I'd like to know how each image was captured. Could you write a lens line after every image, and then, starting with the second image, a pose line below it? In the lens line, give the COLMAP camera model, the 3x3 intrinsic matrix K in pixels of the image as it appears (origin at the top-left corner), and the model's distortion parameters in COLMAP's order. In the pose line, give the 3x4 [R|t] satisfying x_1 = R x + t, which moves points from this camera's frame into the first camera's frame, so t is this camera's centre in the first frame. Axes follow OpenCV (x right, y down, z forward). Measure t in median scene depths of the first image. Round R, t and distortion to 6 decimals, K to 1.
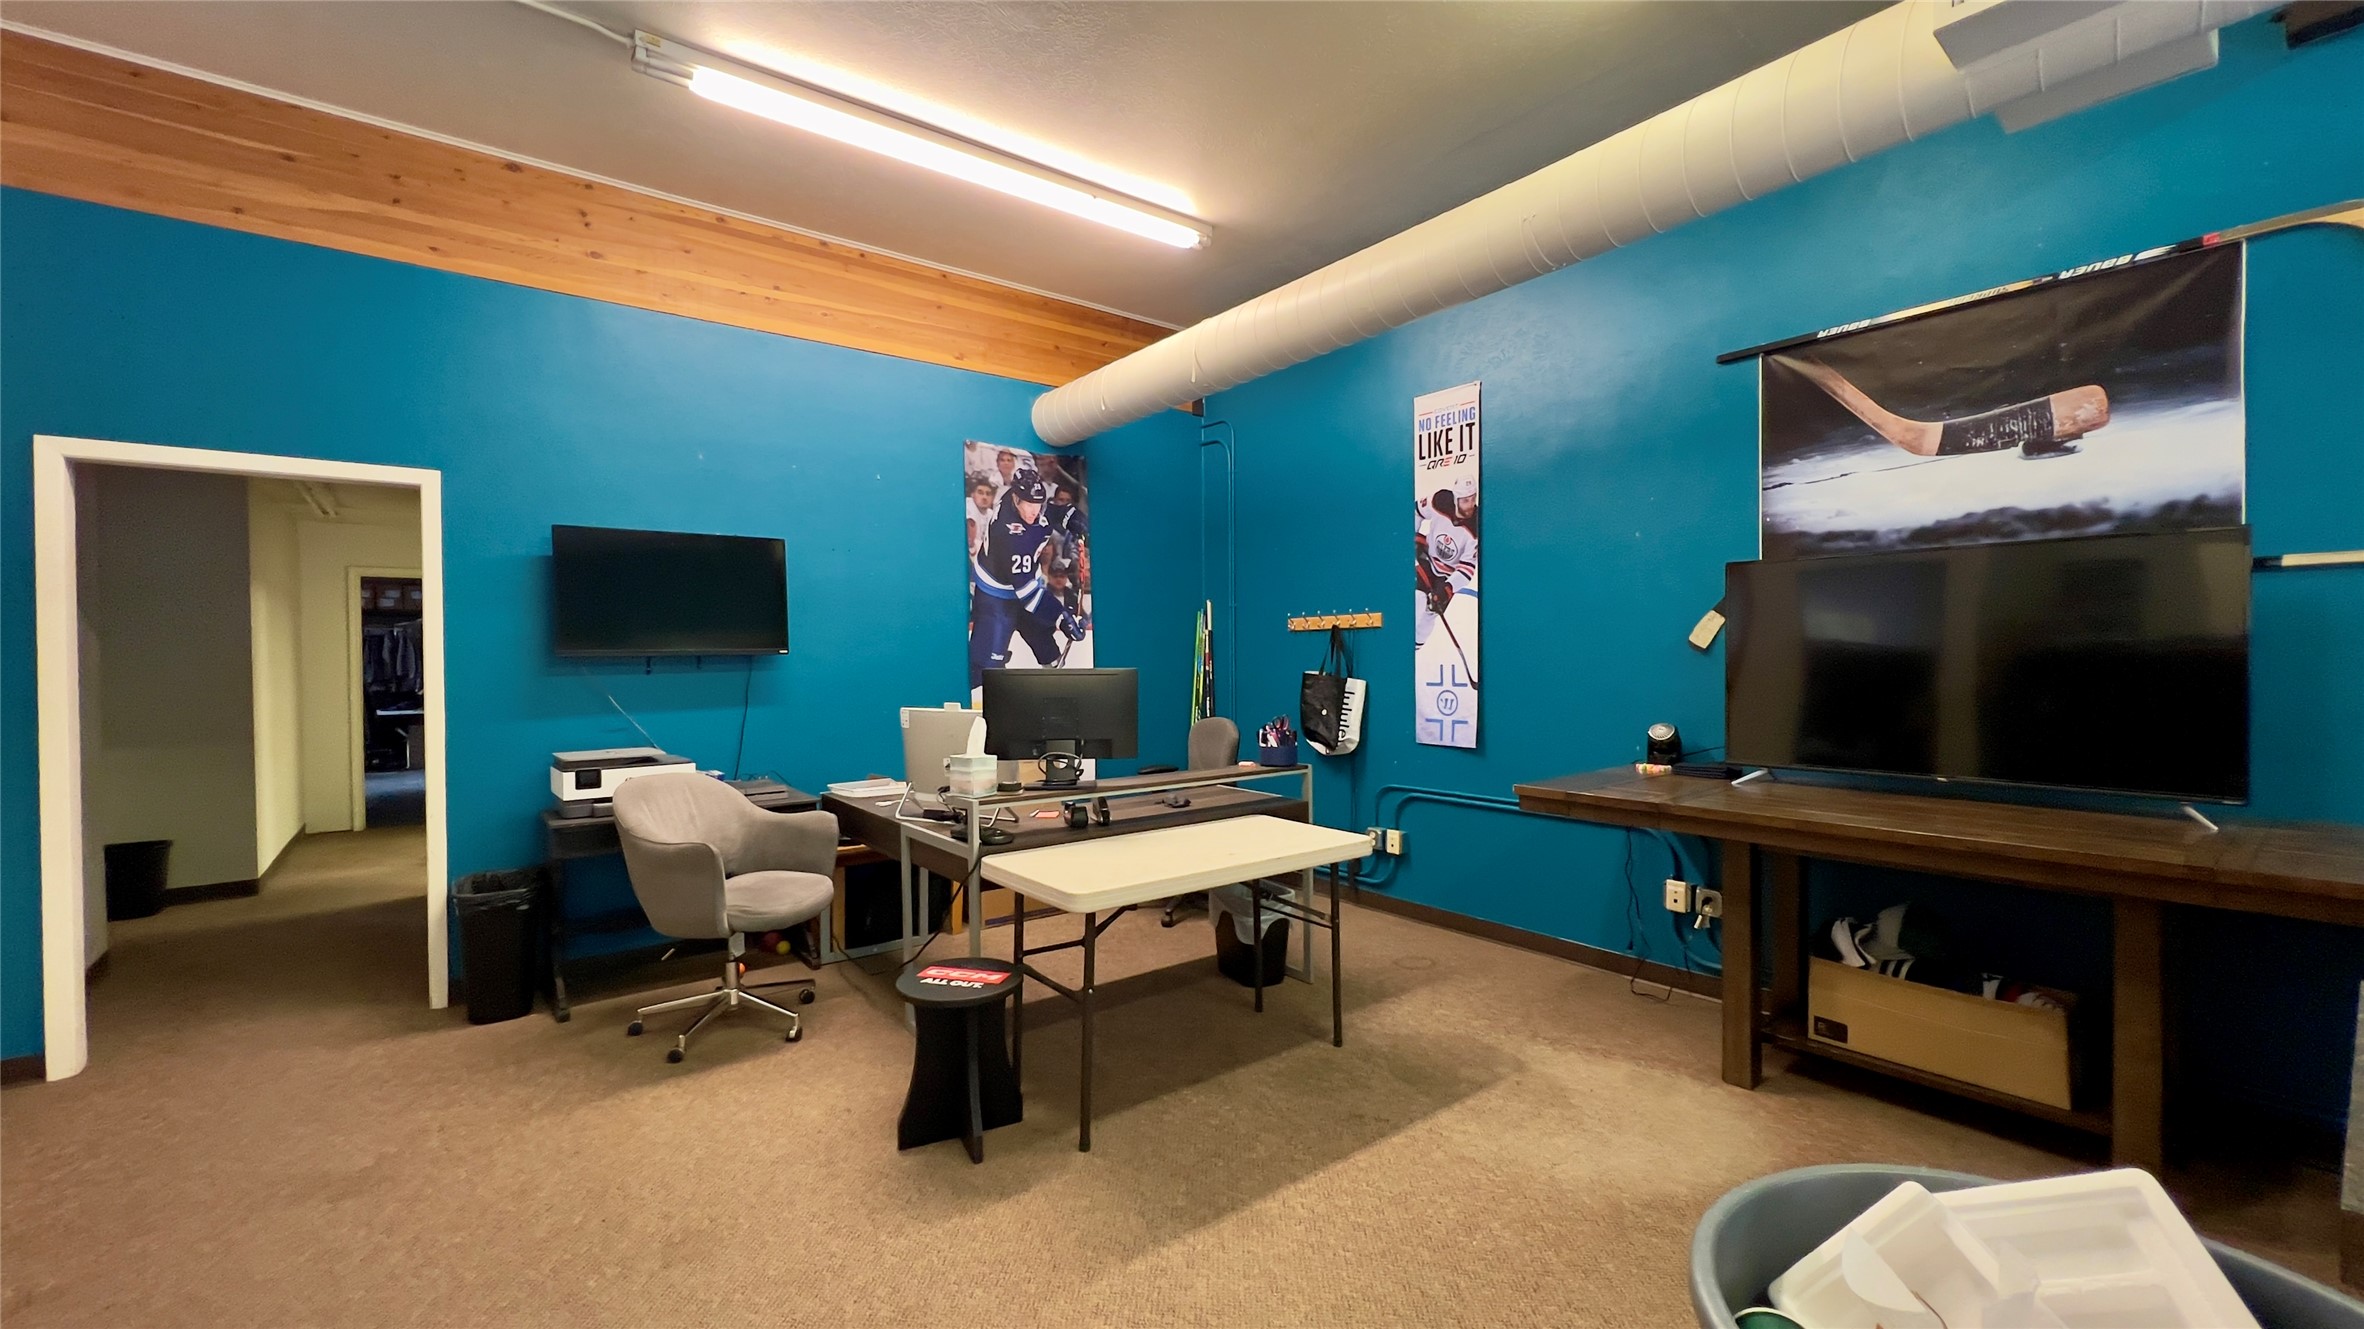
lens RADIAL K [[949.8, 0, 1180.3], [0, 949.8, 666.6], [0, 0, 1]] dist [-0.001341, 0.000341]
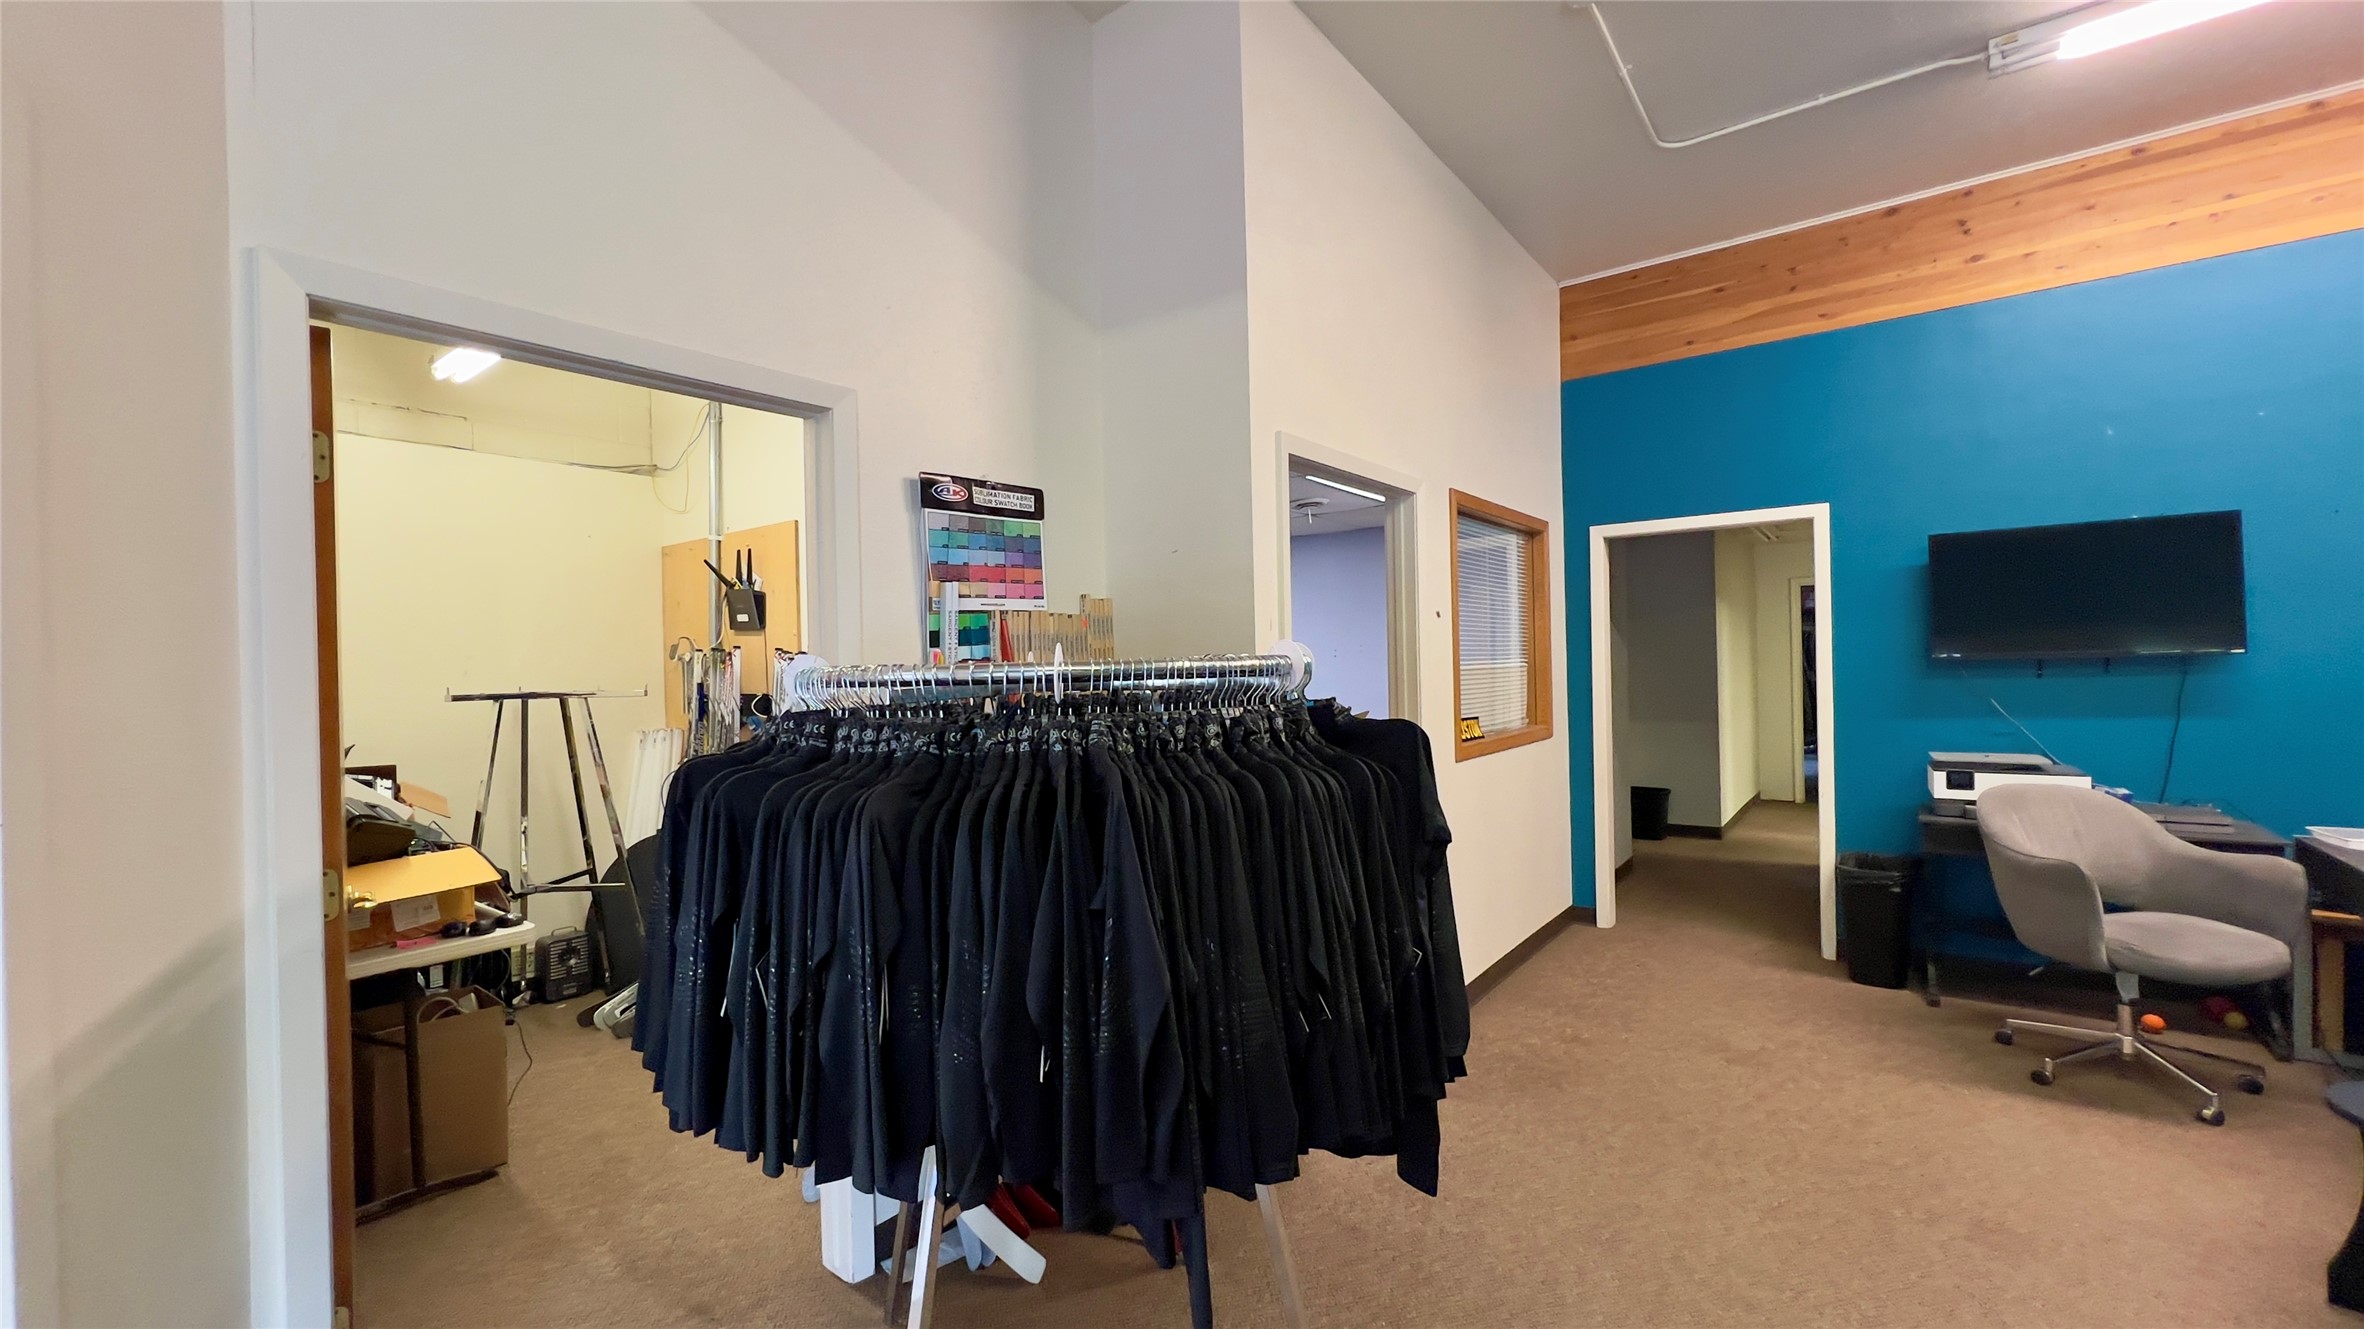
lens RADIAL K [[949.8, 0, 1180.3], [0, 949.8, 666.6], [0, 0, 1]] dist [-0.001341, 0.000341]
pose [[0.252533, 0.003946, -0.967580, 0.145102], [0.006766, 0.999960, 0.005844, -0.015109], [0.967565, -0.008022, 0.252496, -0.069321]]
